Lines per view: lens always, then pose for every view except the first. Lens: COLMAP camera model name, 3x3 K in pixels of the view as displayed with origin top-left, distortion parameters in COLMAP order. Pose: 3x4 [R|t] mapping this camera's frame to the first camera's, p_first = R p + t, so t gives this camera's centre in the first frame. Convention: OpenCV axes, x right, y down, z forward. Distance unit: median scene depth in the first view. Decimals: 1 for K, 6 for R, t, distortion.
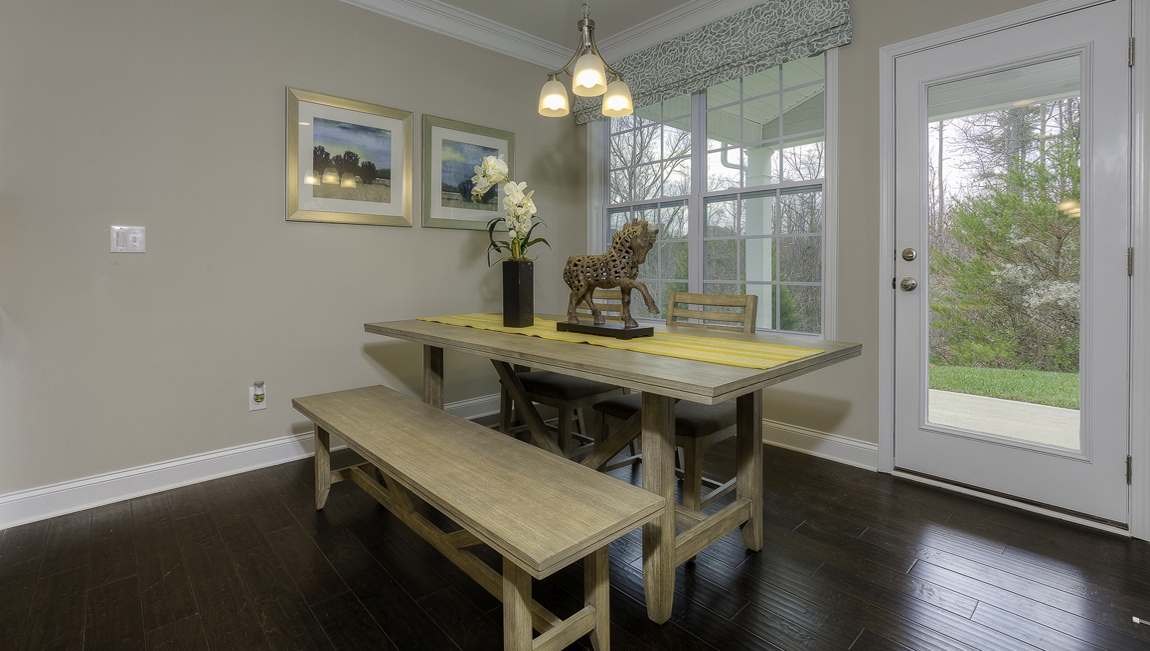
lens RADIAL K [[533.3, 0, 573.3], [0, 533.3, 268.6], [0, 0, 1]] dist [-0.013391, 0.003022]
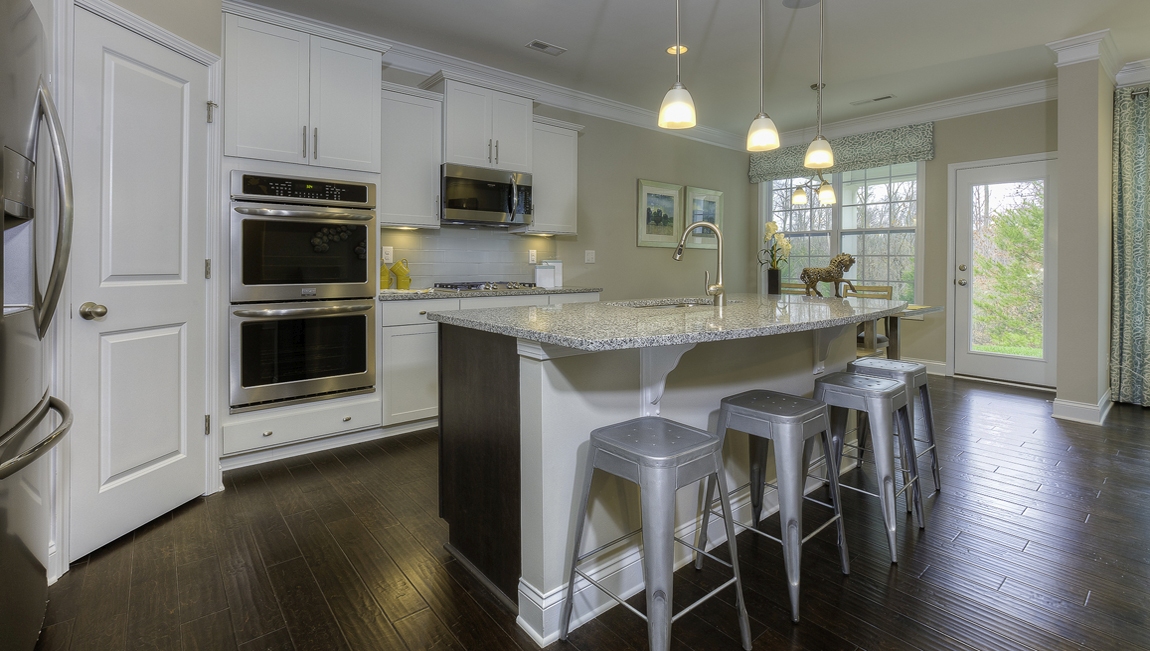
lens RADIAL K [[533.3, 0, 569.9], [0, 533.3, 261.5], [0, 0, 1]] dist [-0.013391, 0.003022]
pose [[0.998096, 0.010964, -0.060701, -0.645518], [-0.011309, 0.999922, -0.005353, -0.019708], [0.060637, 0.006030, 0.998142, -0.965637]]
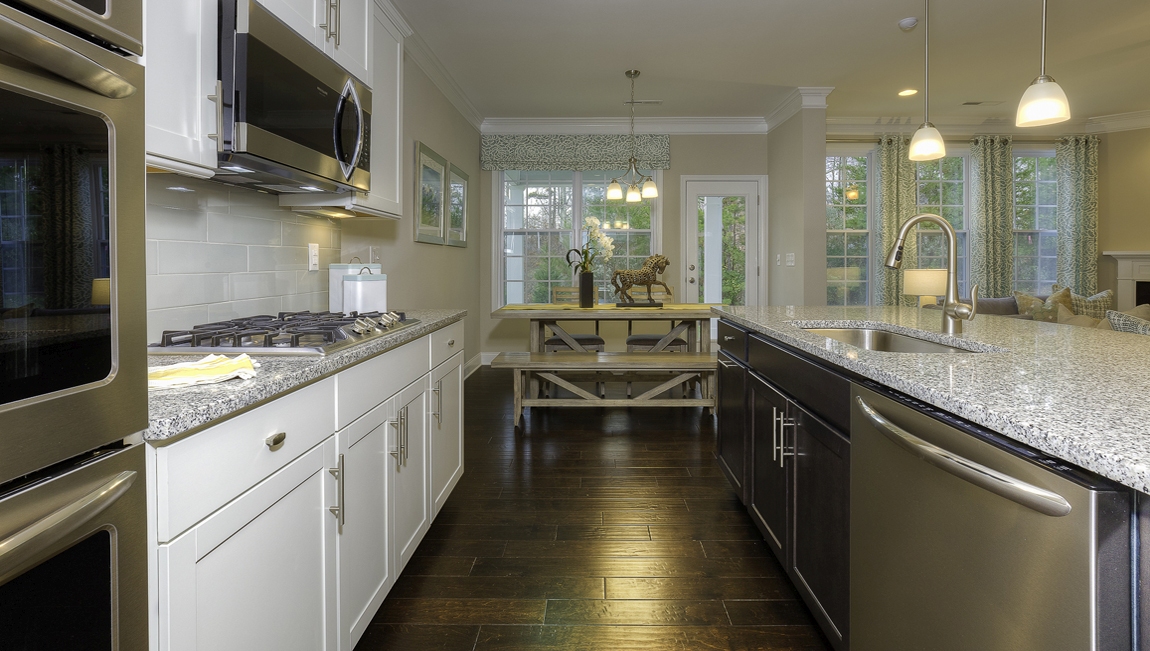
lens RADIAL K [[533.3, 0, 603.6], [0, 533.3, 267.8], [0, 0, 1]] dist [-0.013391, 0.003022]
pose [[0.667504, -0.000855, 0.744606, -1.173578], [-0.001153, 0.999997, 0.002182, -0.027178], [-0.744605, -0.002316, 0.667501, -0.231472]]
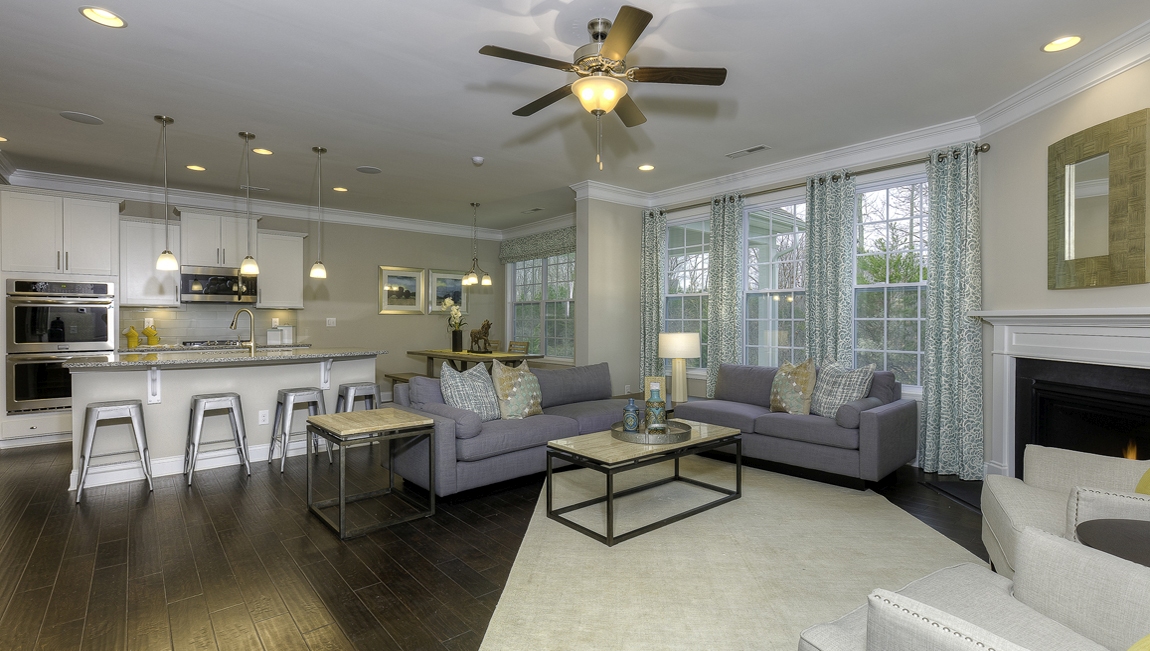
lens RADIAL K [[533.3, 0, 571.4], [0, 533.3, 324.3], [0, 0, 1]] dist [-0.013391, 0.003022]
pose [[0.999264, 0.005741, -0.037935, 0.541417], [-0.005579, 0.999975, 0.004388, -0.054223], [0.037959, -0.004174, 0.999271, -1.652652]]
